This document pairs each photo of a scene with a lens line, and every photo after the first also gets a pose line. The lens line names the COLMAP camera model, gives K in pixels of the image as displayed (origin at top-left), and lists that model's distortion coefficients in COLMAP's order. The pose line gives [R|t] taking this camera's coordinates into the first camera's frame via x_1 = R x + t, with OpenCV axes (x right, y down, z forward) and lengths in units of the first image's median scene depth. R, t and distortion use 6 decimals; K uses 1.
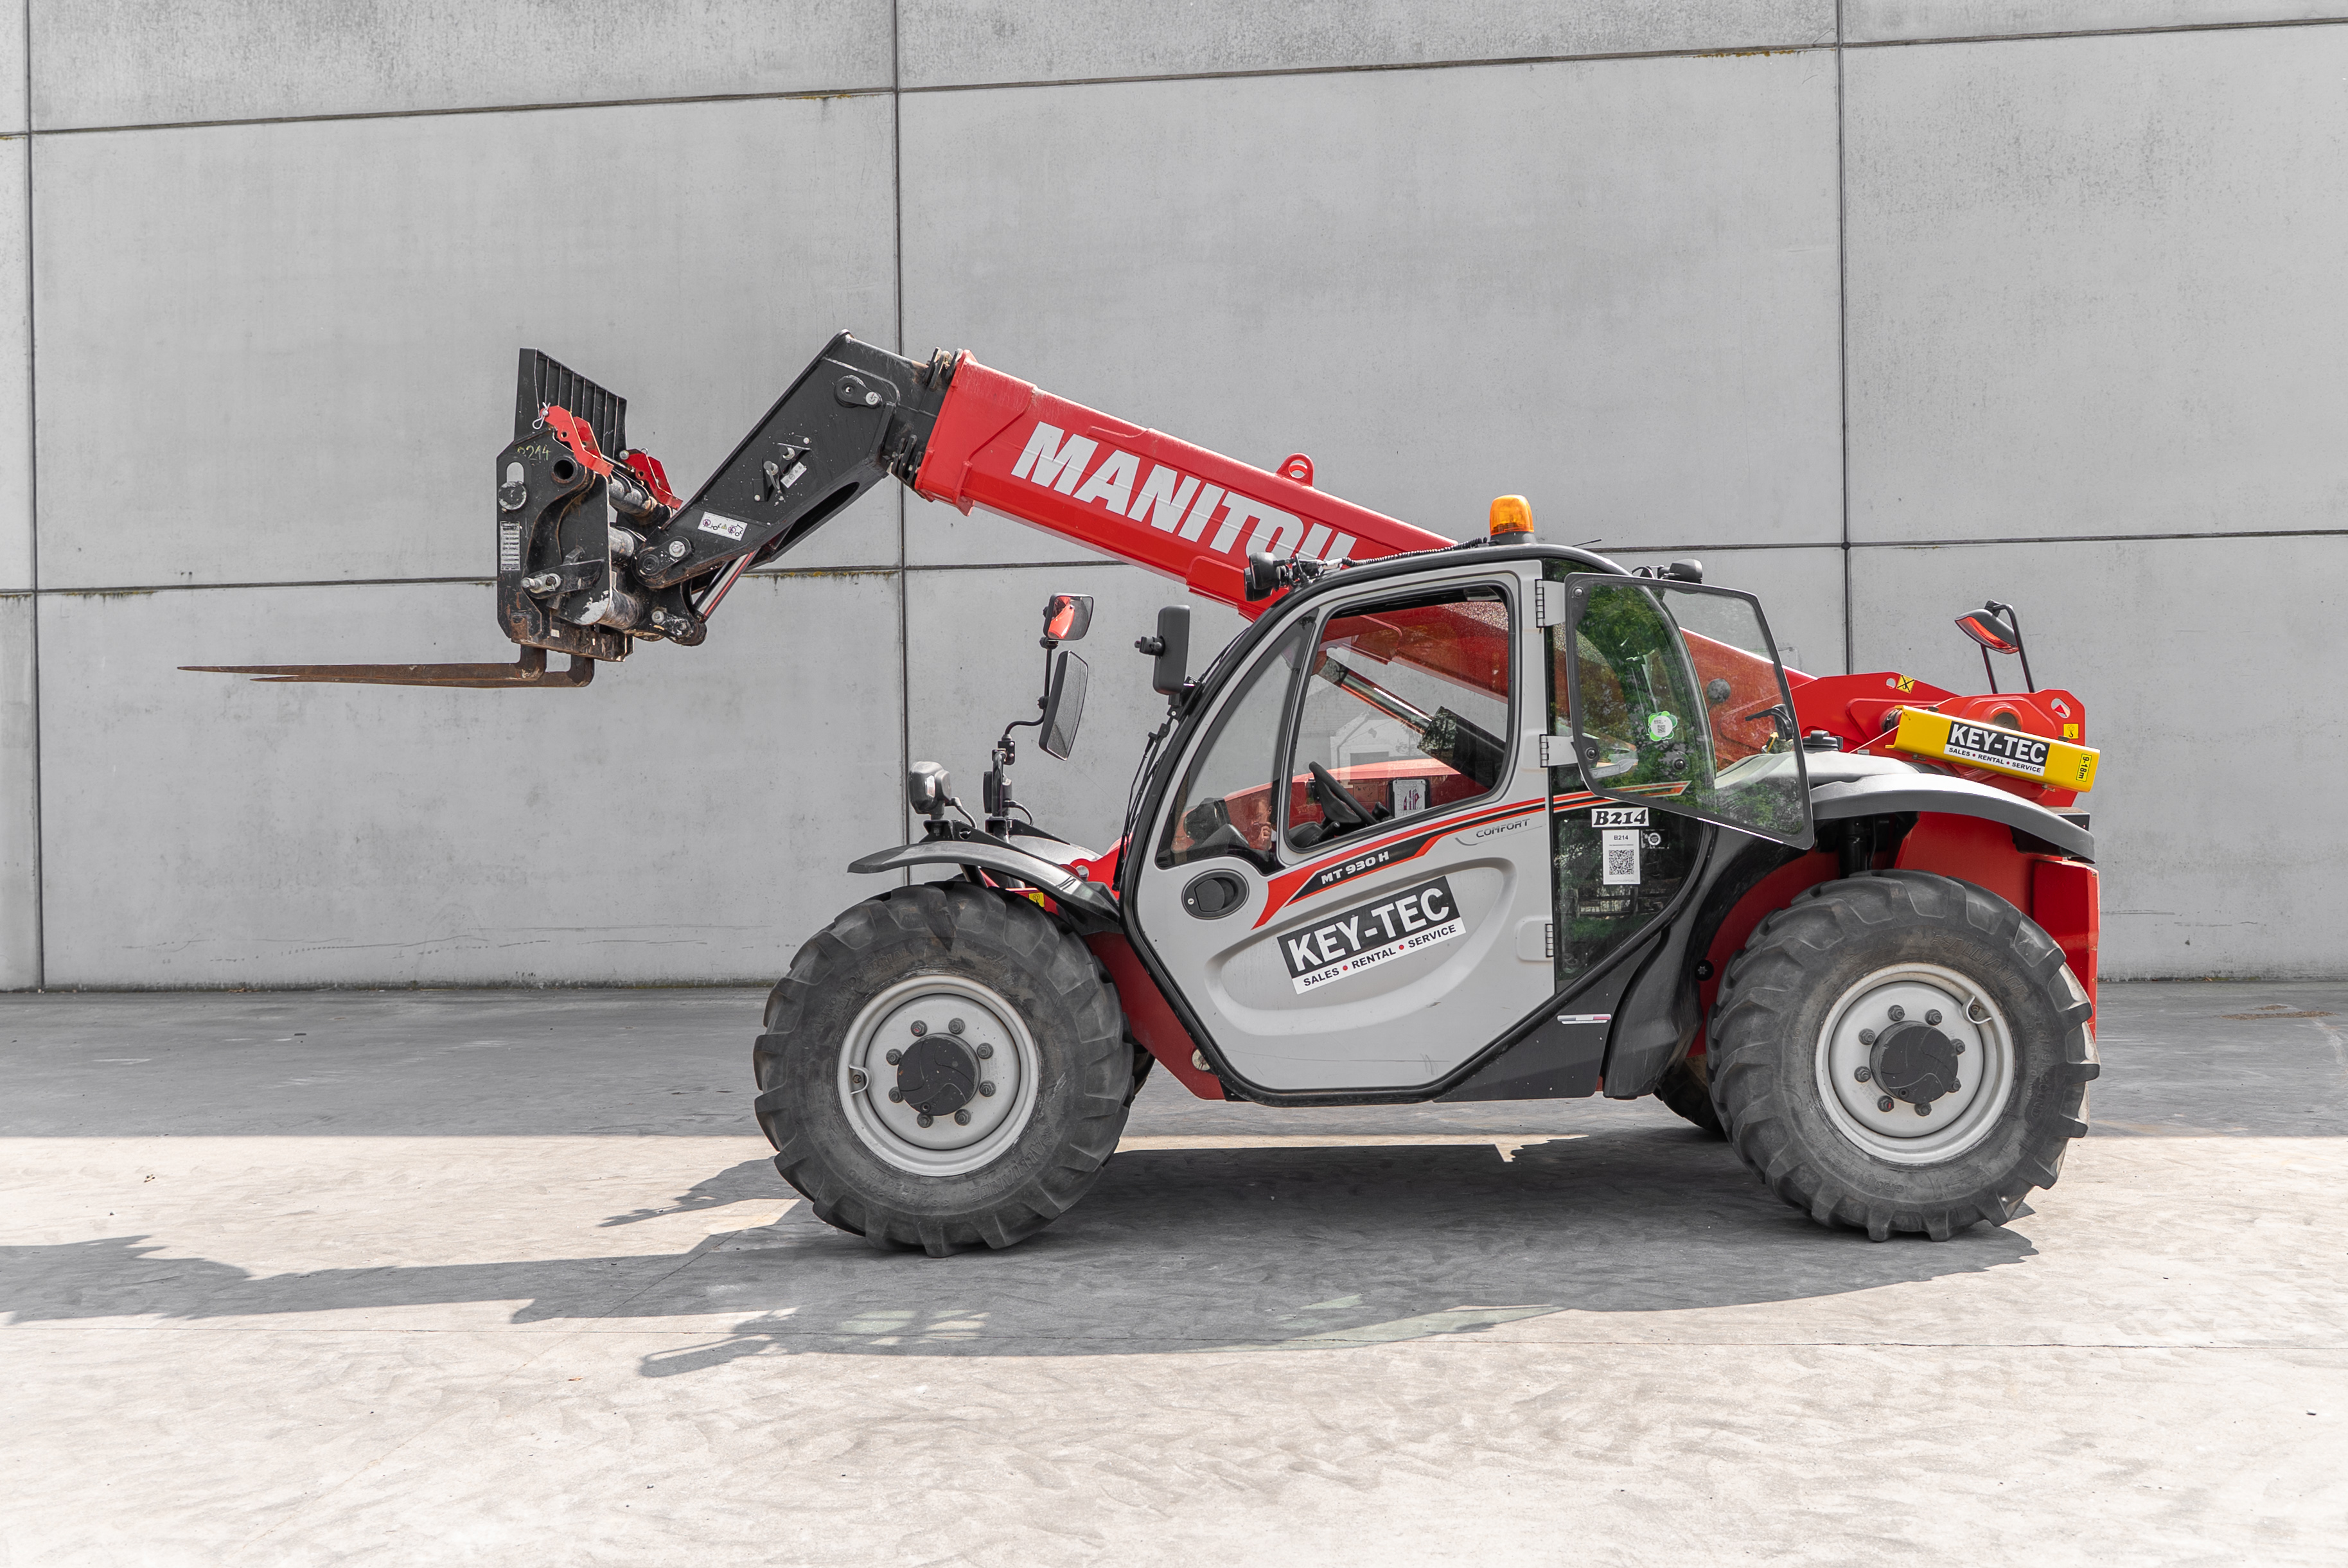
lens RADIAL K [[2152.8, 0, 1262.2], [0, 2152.8, 797.1], [0, 0, 1]] dist [0.004584, -0.014354]
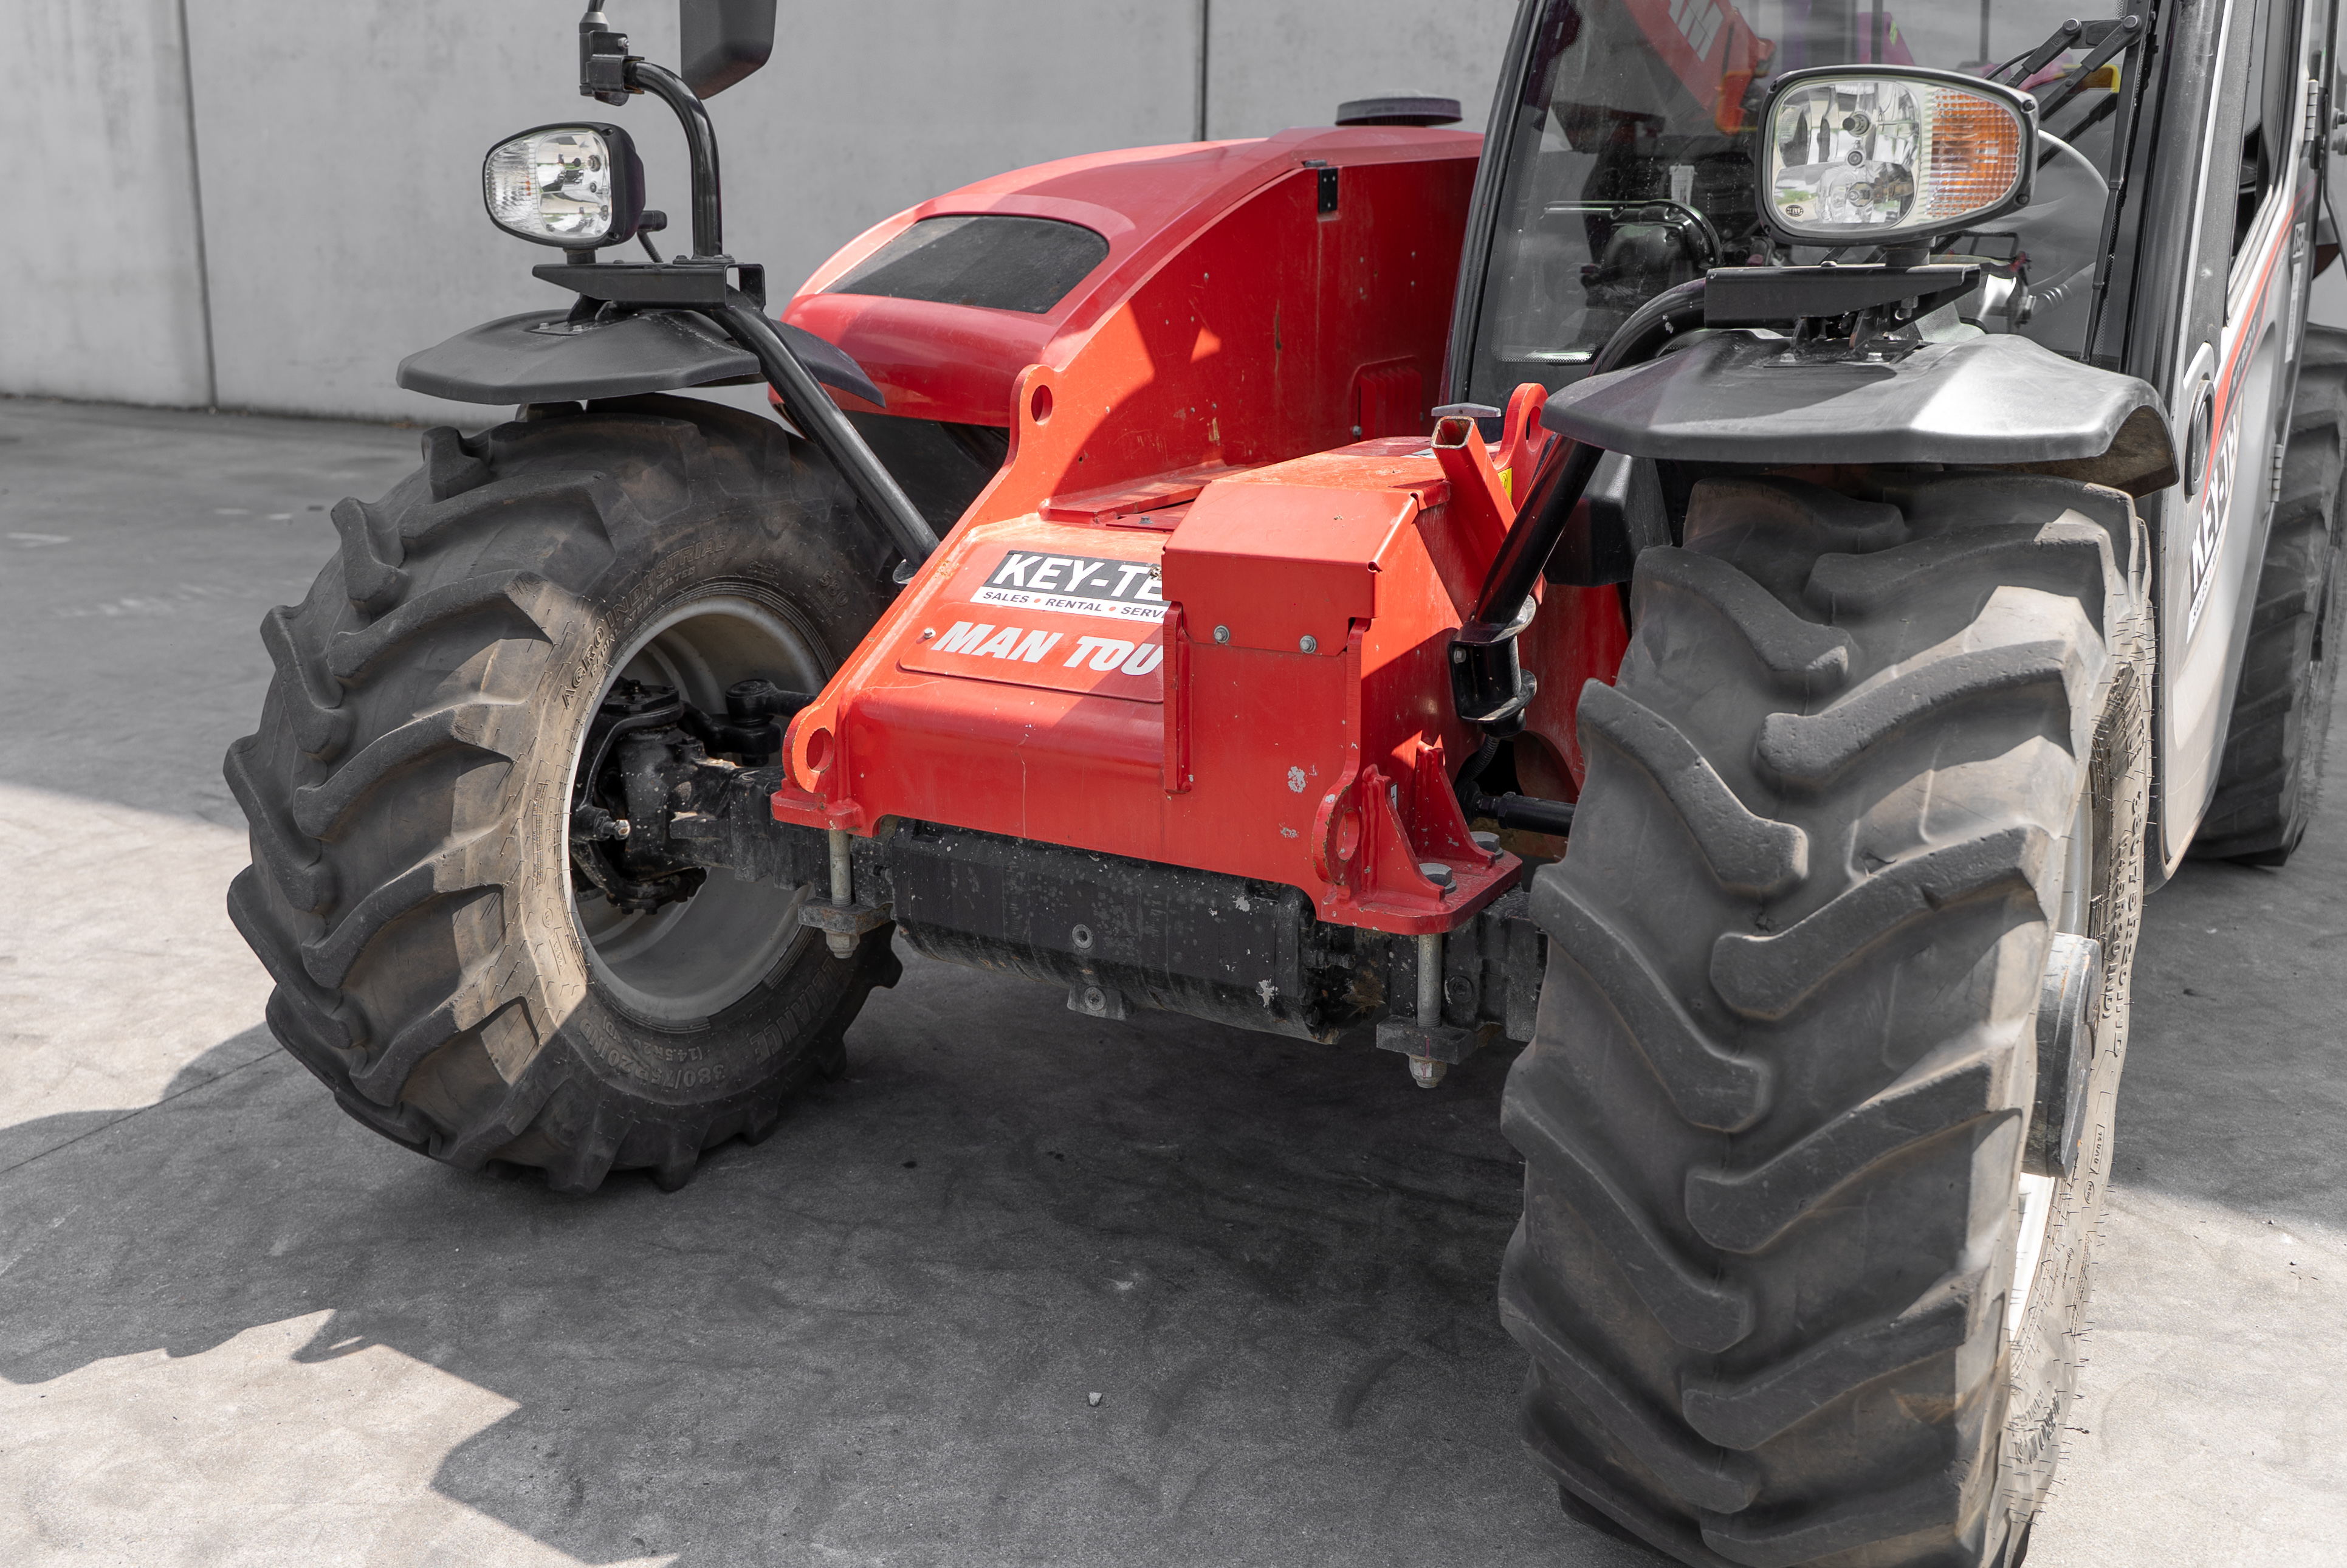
lens RADIAL K [[2229.6, 0, 1059.9], [0, 2229.6, 707.3], [0, 0, 1]] dist [0.001865, -0.006649]
pose [[0.923627, 0.106791, -0.368117, 0.059299], [-0.020975, 0.973046, 0.229654, -0.002300], [0.382719, -0.204394, 0.900971, 0.347339]]
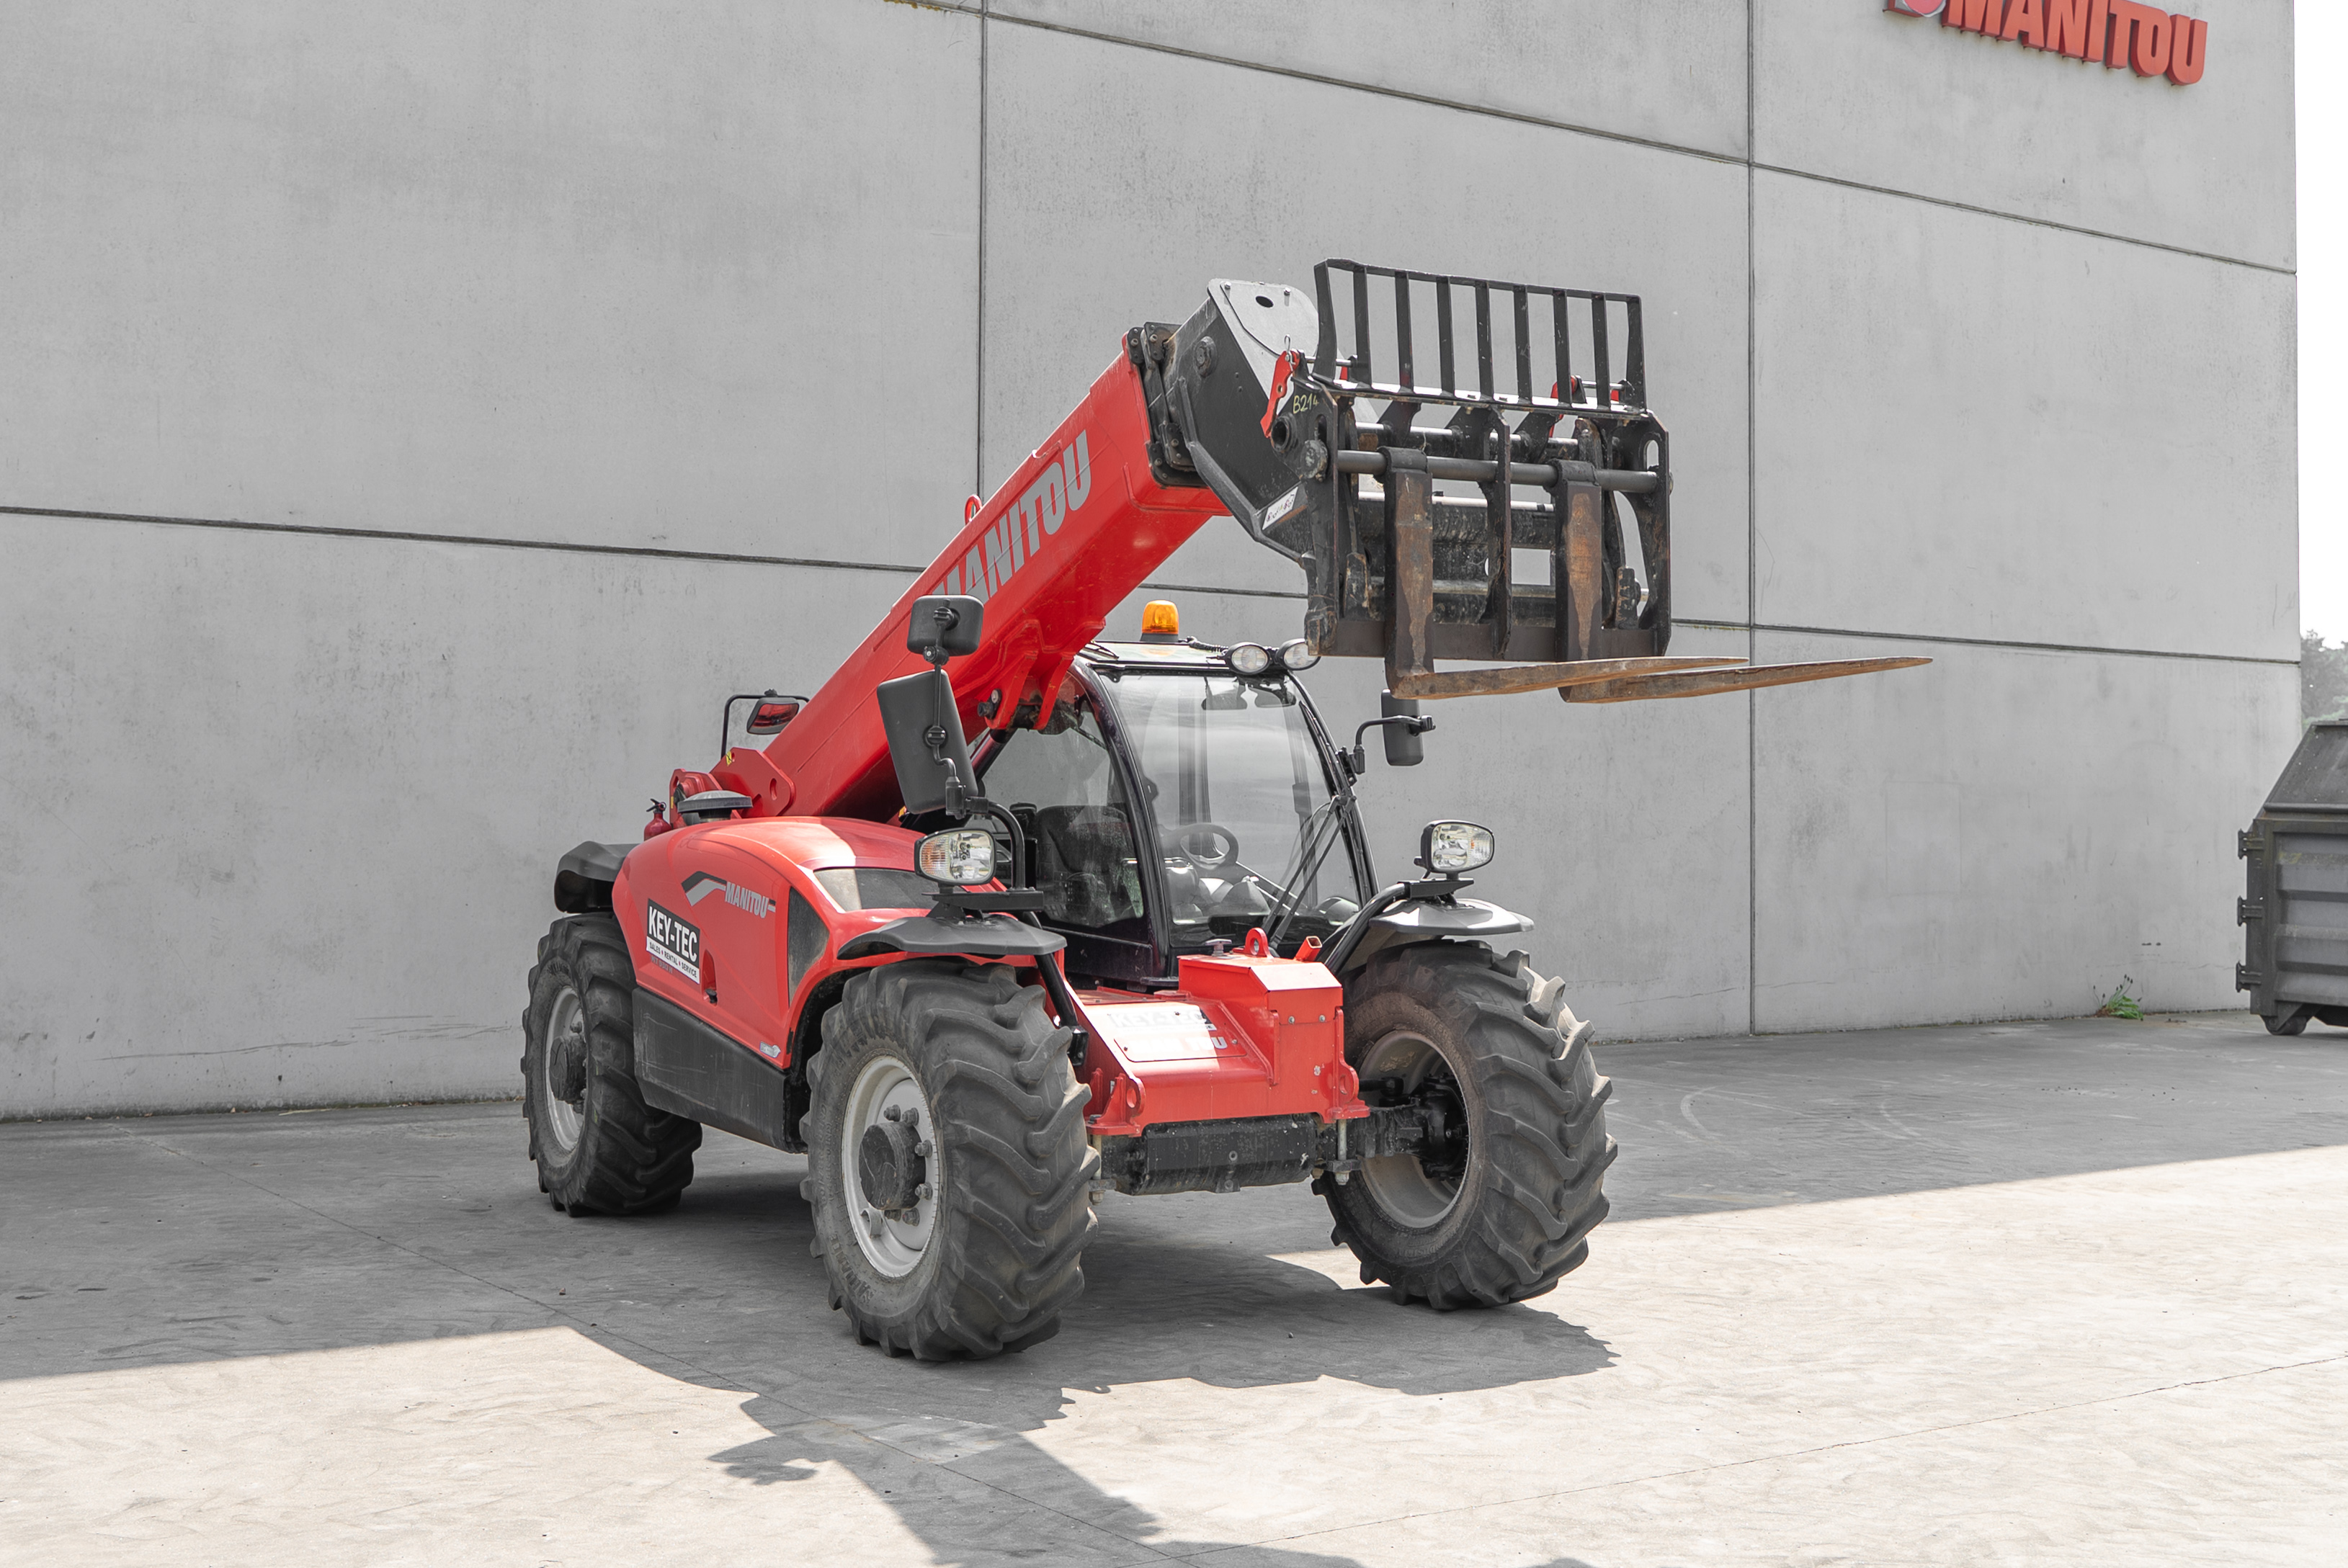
lens RADIAL K [[2764.6, 0, 1110.7], [0, 2764.6, 712.2], [0, 0, 1]] dist [-0.017356, -0.002146]
pose [[0.774903, 0.047671, 0.630279, -0.377404], [-0.016371, 0.998331, -0.055381, 0.000228], [-0.631868, 0.032597, 0.774391, 0.092103]]
